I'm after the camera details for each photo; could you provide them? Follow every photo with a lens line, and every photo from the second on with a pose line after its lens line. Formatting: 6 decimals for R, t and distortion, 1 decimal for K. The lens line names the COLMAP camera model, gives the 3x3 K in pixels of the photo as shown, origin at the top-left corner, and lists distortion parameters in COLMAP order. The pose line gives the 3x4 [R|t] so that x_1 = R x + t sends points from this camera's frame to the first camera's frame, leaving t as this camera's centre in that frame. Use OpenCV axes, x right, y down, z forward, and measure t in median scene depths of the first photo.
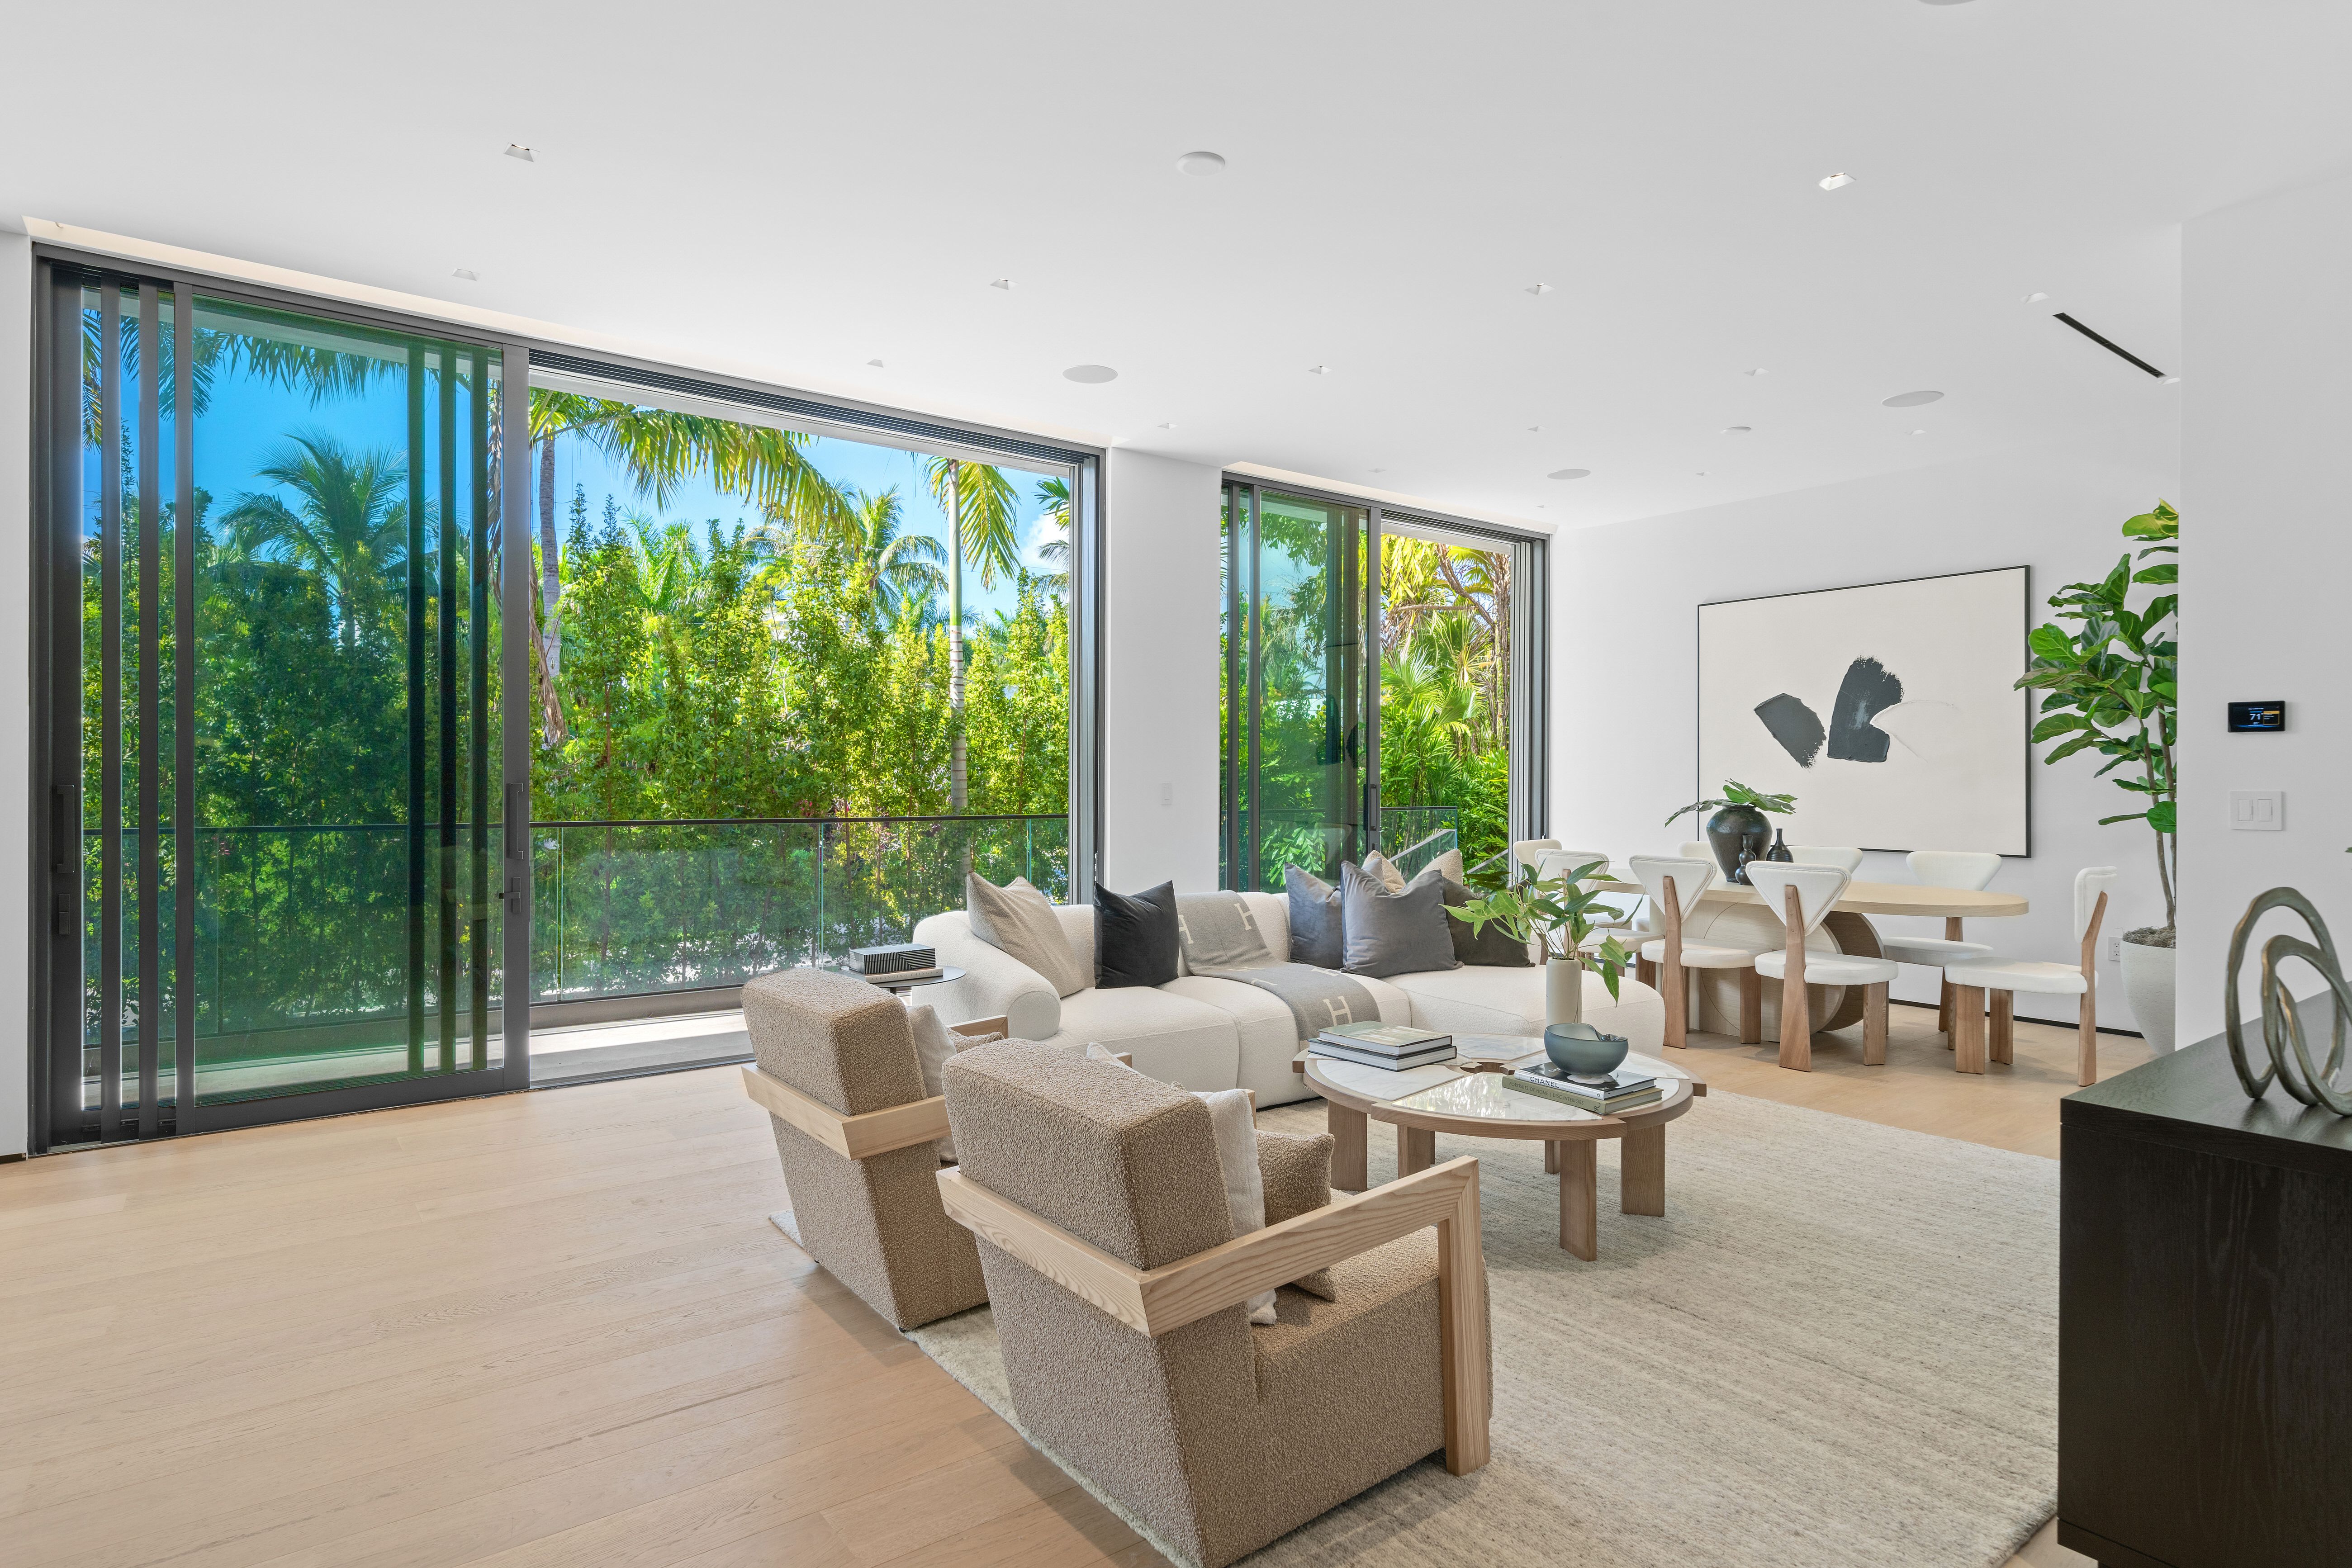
lens RADIAL K [[1251.7, 0, 1177.2], [0, 1251.7, 777.5], [0, 0, 1]] dist [0.000207, -0.000006]
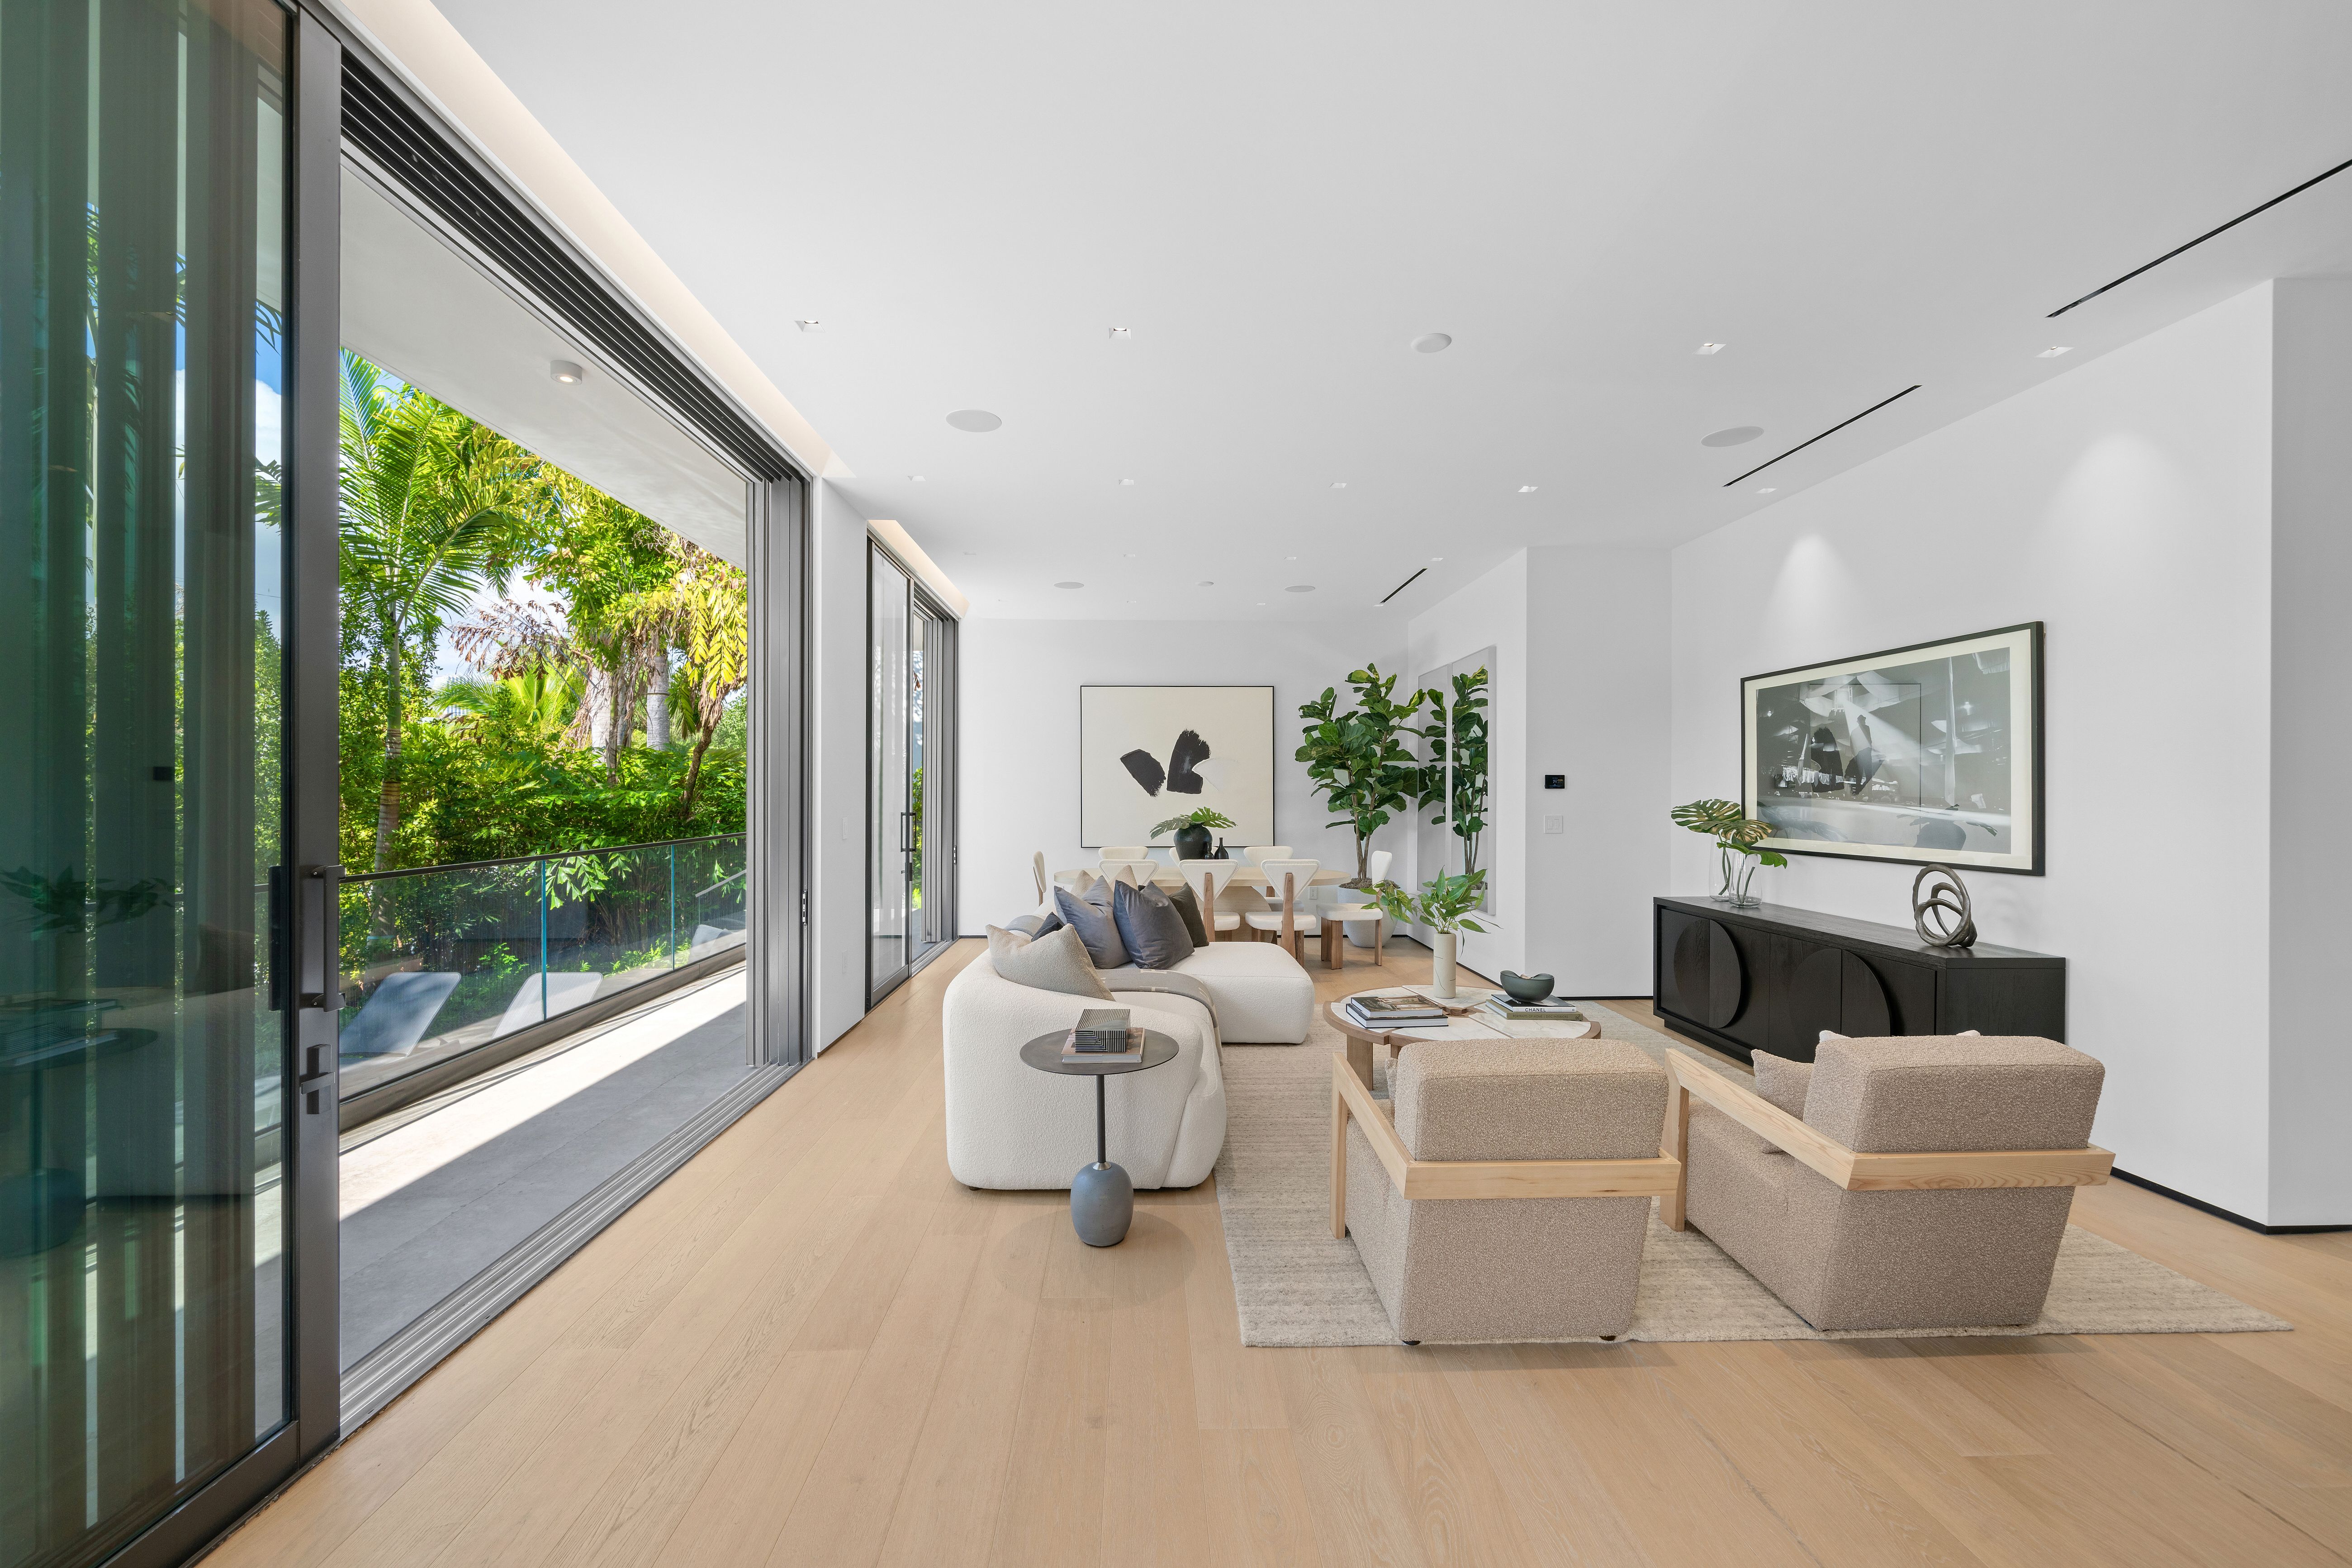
lens RADIAL K [[904.1, 0, 1171.2], [0, 904.1, 790.0], [0, 0, 1]] dist [-0.001452, -0.000051]
pose [[0.588660, -0.001718, 0.808379, -0.424050], [-0.000281, 0.999997, 0.002329, -0.019771], [-0.808381, -0.001598, 0.588657, 0.321345]]
